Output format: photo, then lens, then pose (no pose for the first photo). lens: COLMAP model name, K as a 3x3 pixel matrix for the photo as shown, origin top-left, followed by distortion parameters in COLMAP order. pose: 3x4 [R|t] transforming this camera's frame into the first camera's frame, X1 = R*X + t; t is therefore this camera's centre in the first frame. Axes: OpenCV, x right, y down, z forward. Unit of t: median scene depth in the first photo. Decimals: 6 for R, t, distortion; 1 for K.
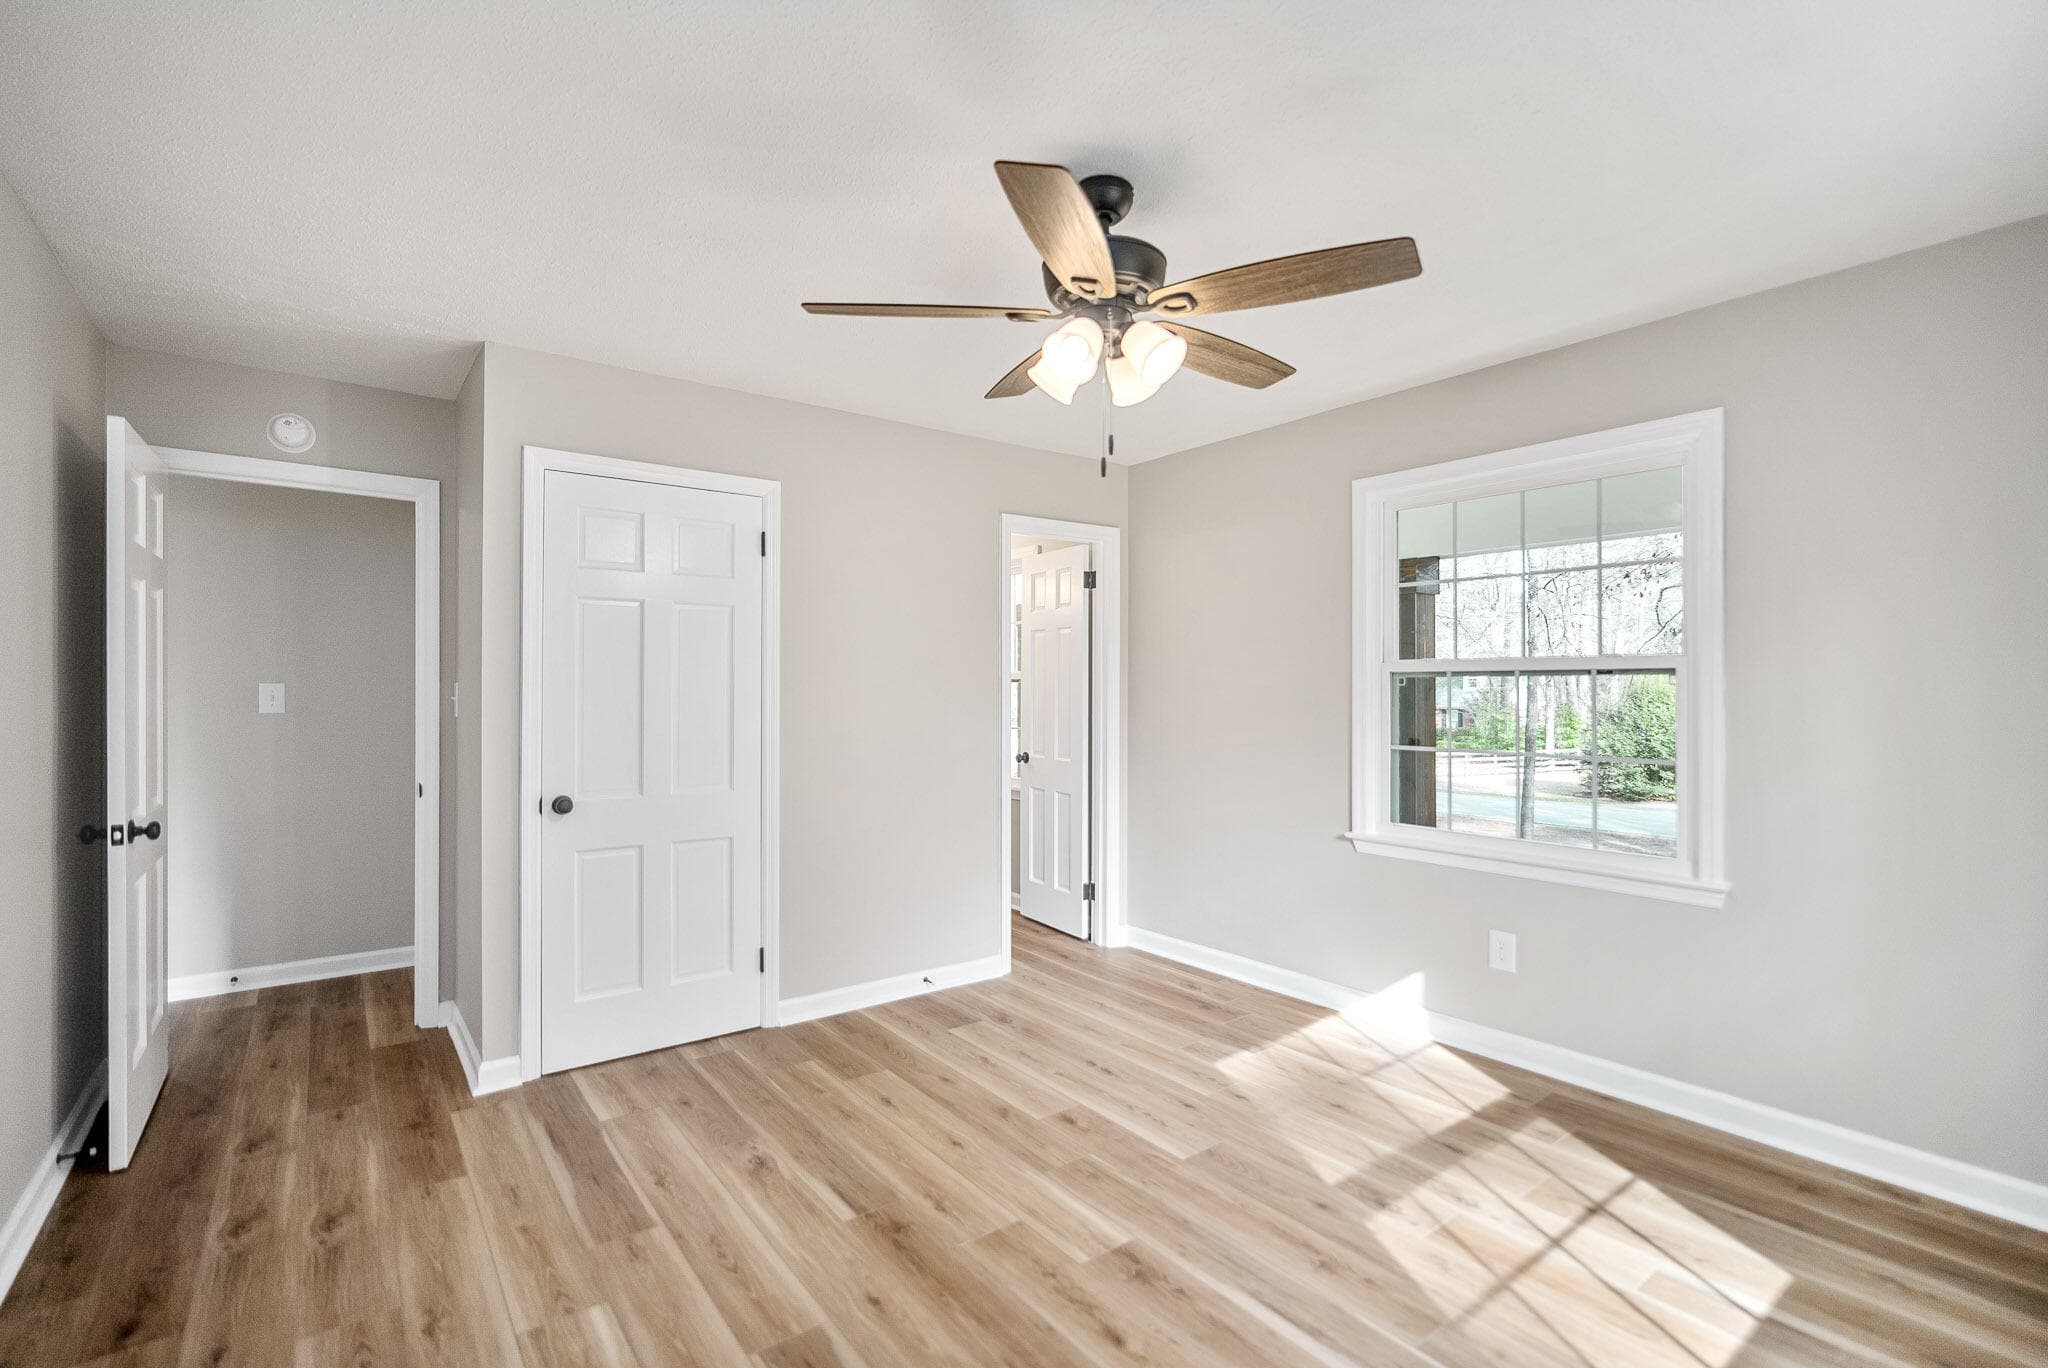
lens RADIAL K [[919.2, 0, 1024.0], [0, 919.2, 684.0], [0, 0, 1]] dist [-0.000251, 0.000513]
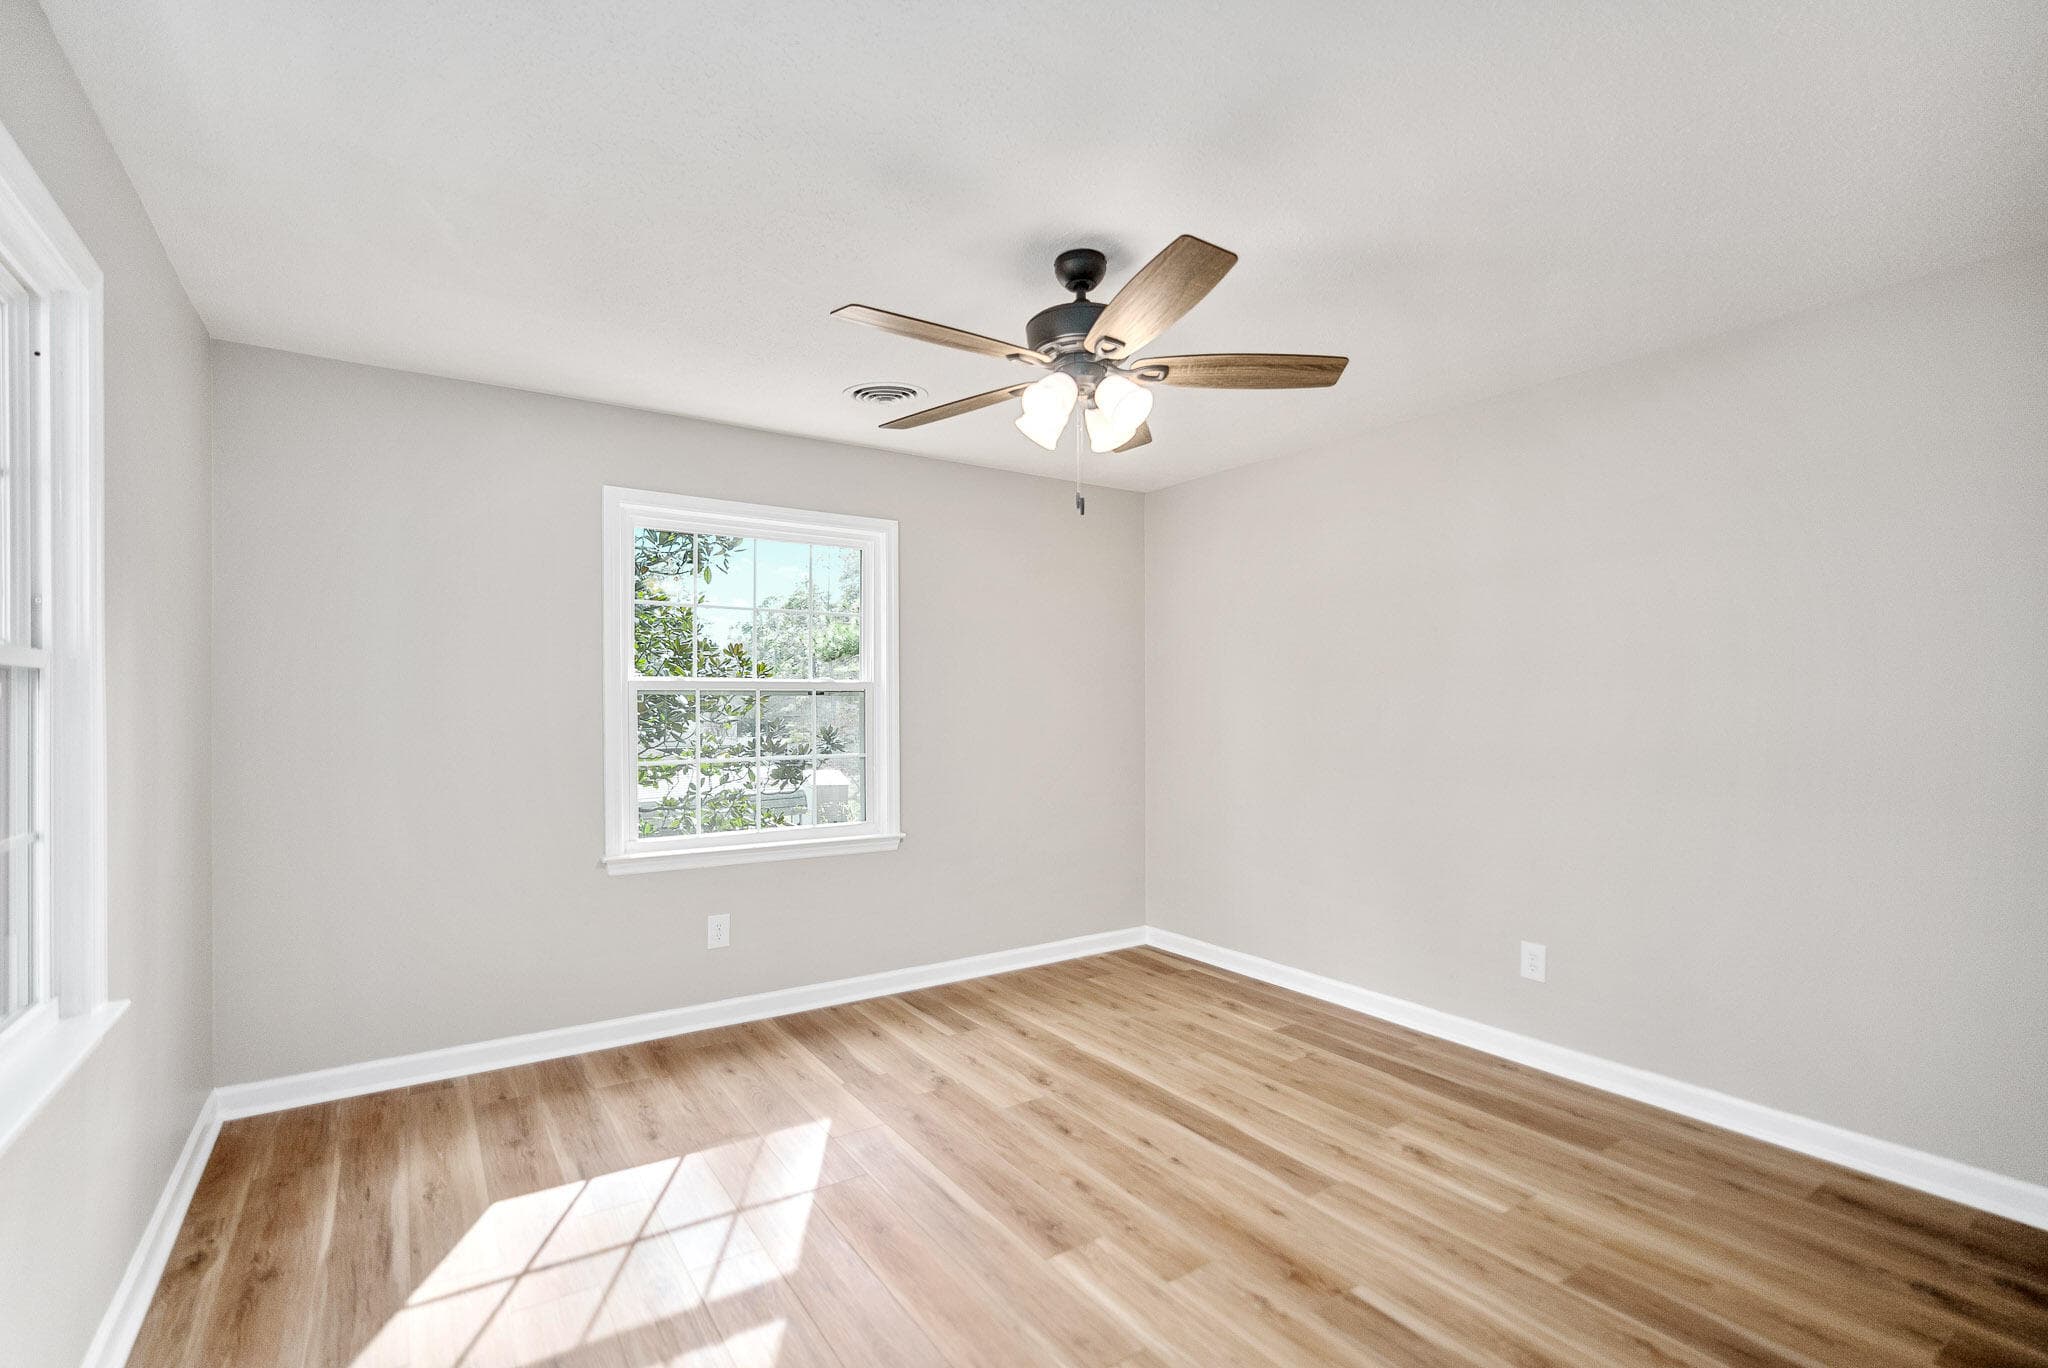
lens RADIAL K [[932.0, 0, 1014.7], [0, 932.0, 711.5], [0, 0, 1]] dist [-0.001917, -0.000440]
pose [[-0.997808, -0.000885, 0.066167, 0.077619], [-0.000784, 0.999998, 0.001565, 0.011237], [-0.066169, 0.001509, -0.997807, 1.734429]]
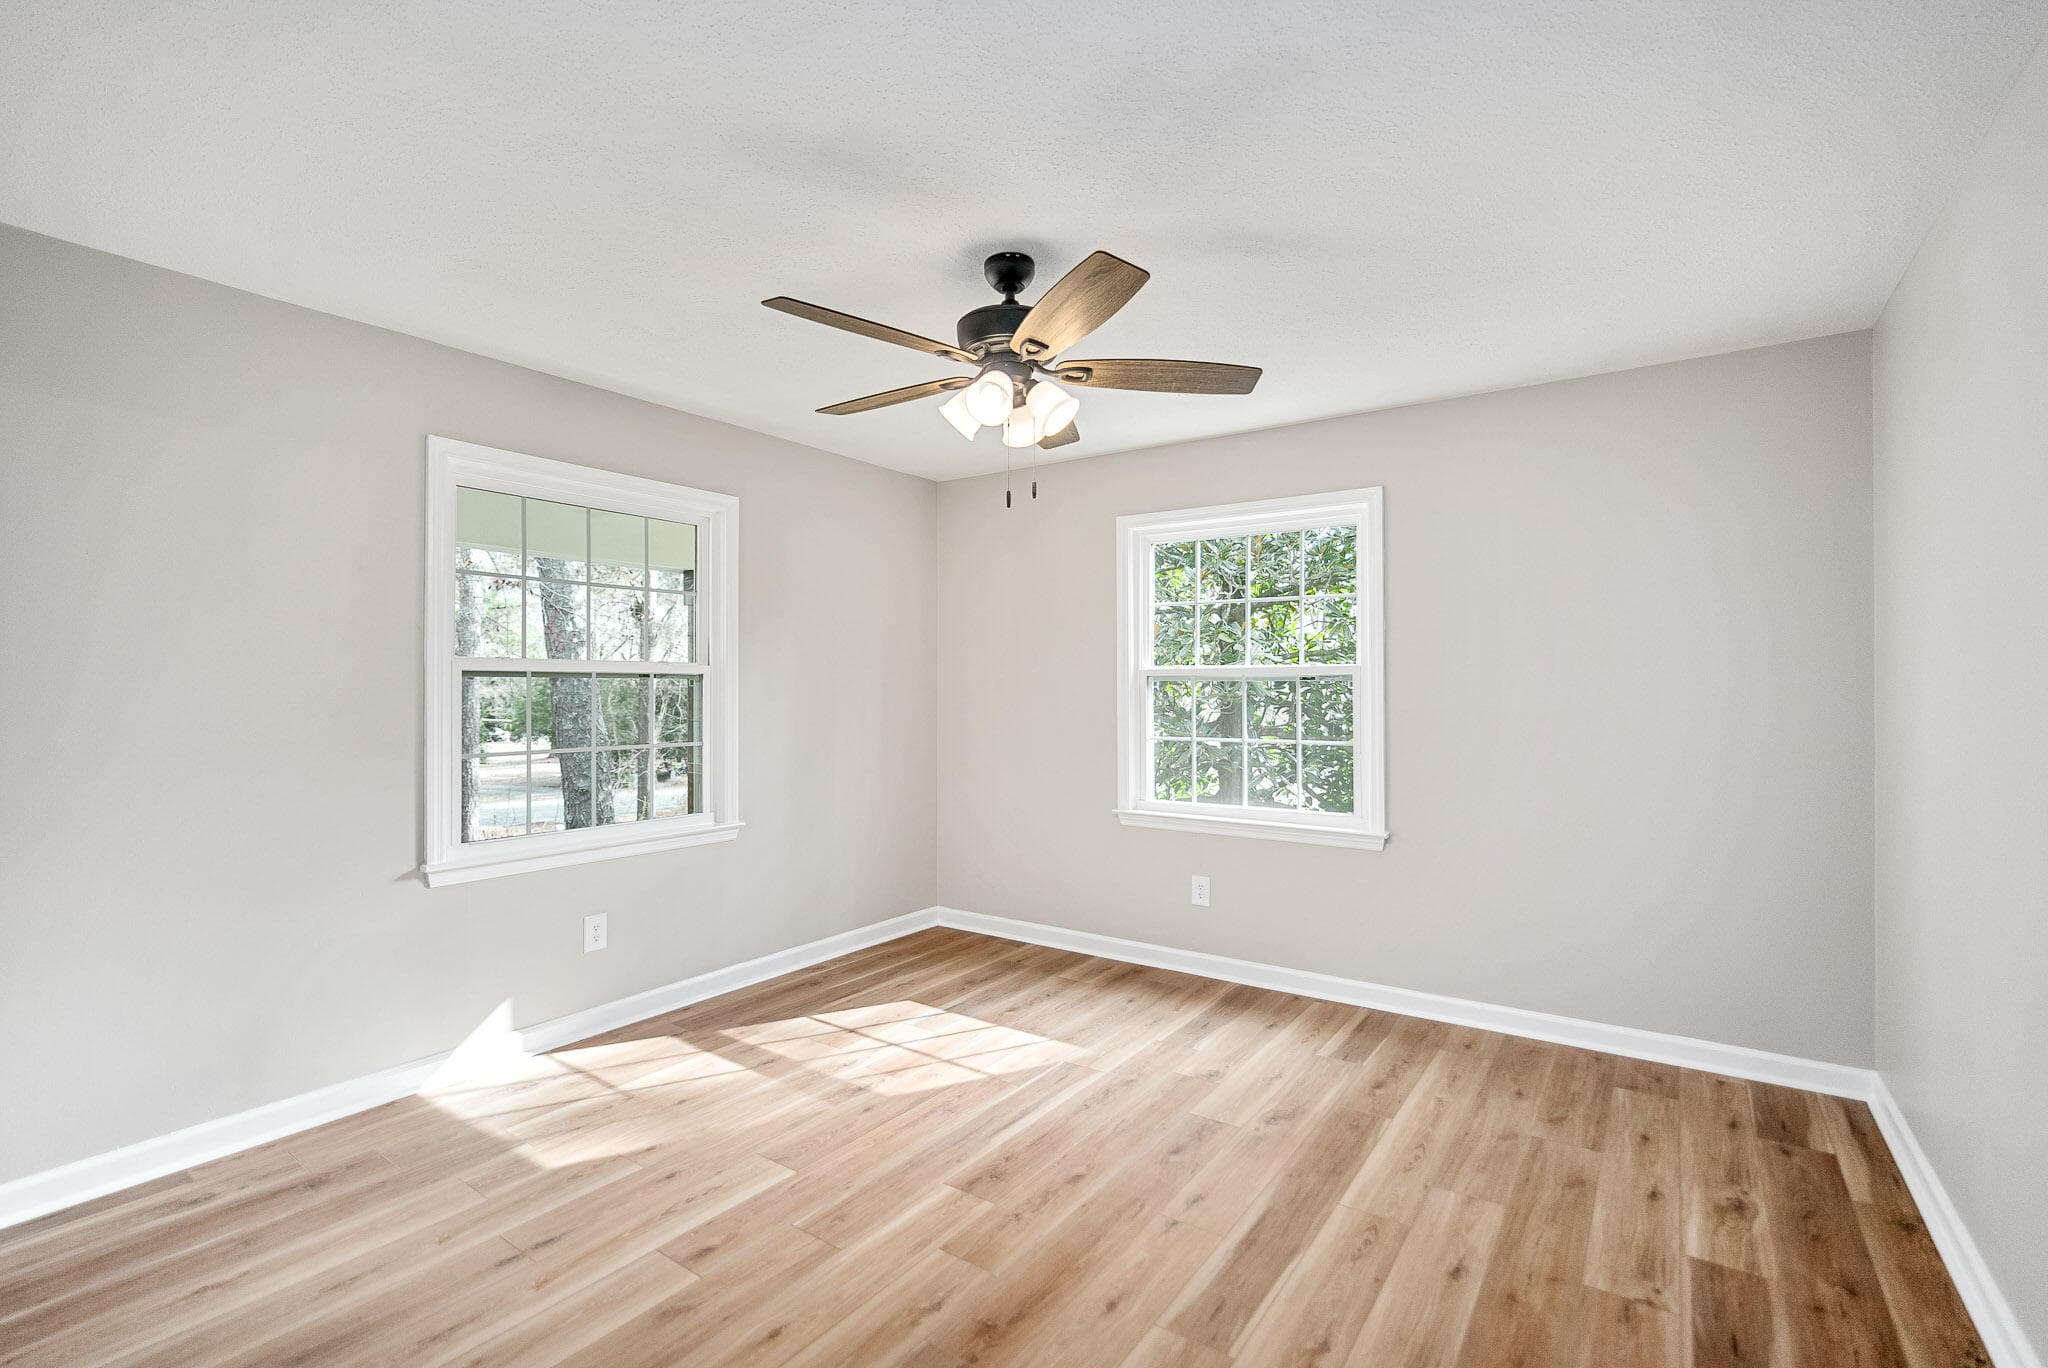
lens RADIAL K [[919.2, 0, 1024.0], [0, 919.2, 684.0], [0, 0, 1]] dist [-0.000251, 0.000513]
pose [[-0.290306, 0.007116, 0.956907, -0.840871], [-0.002692, 0.999962, -0.008253, 0.009077], [-0.956930, -0.004972, -0.290276, 1.068996]]
